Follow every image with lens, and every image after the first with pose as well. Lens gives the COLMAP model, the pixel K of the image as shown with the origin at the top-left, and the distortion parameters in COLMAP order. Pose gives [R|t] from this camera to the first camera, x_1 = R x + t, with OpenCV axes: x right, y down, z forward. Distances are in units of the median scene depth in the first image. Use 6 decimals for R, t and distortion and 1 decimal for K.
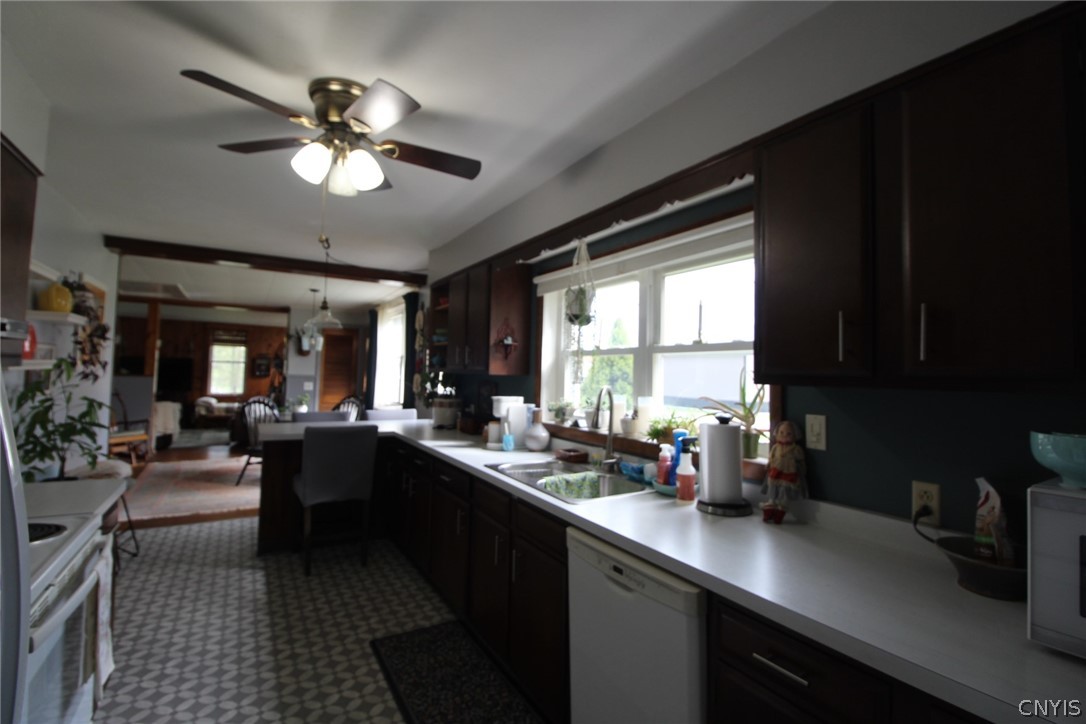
lens RADIAL K [[495.7, 0, 546.0], [0, 495.7, 356.0], [0, 0, 1]] dist [-0.000681, -0.012189]
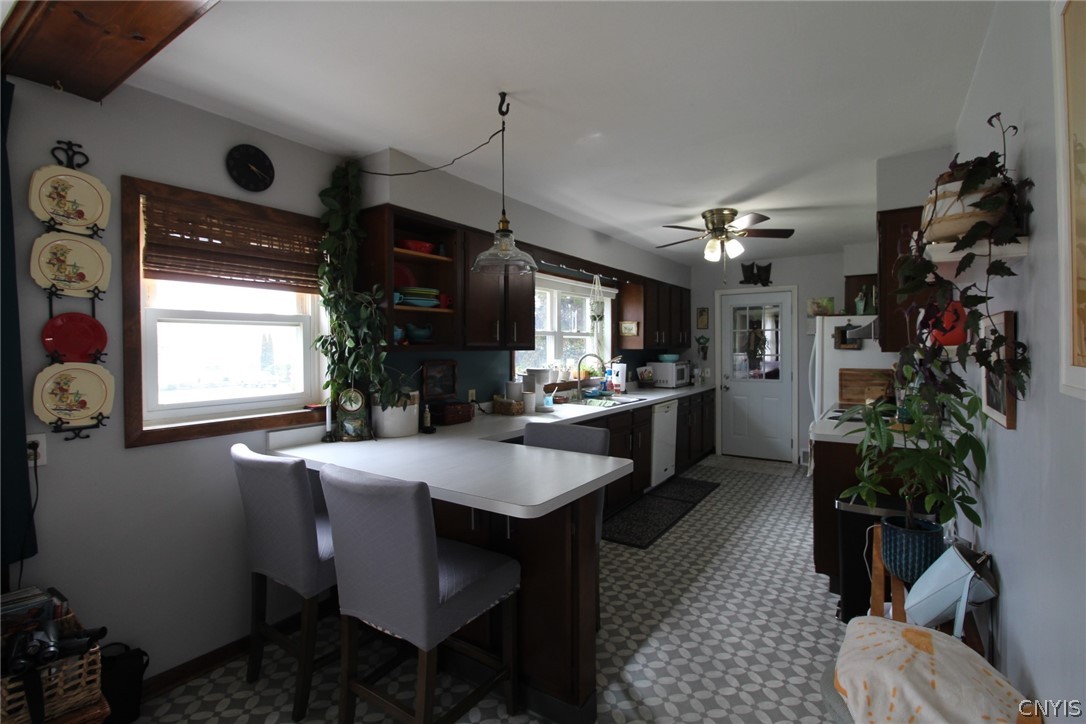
lens RADIAL K [[495.7, 0, 547.4], [0, 495.7, 355.2], [0, 0, 1]] dist [-0.000681, -0.012189]
pose [[-0.415199, -0.035516, 0.909037, -1.517432], [-0.037928, 0.999045, 0.021709, 0.032947], [-0.908940, -0.025465, -0.416150, 1.896066]]
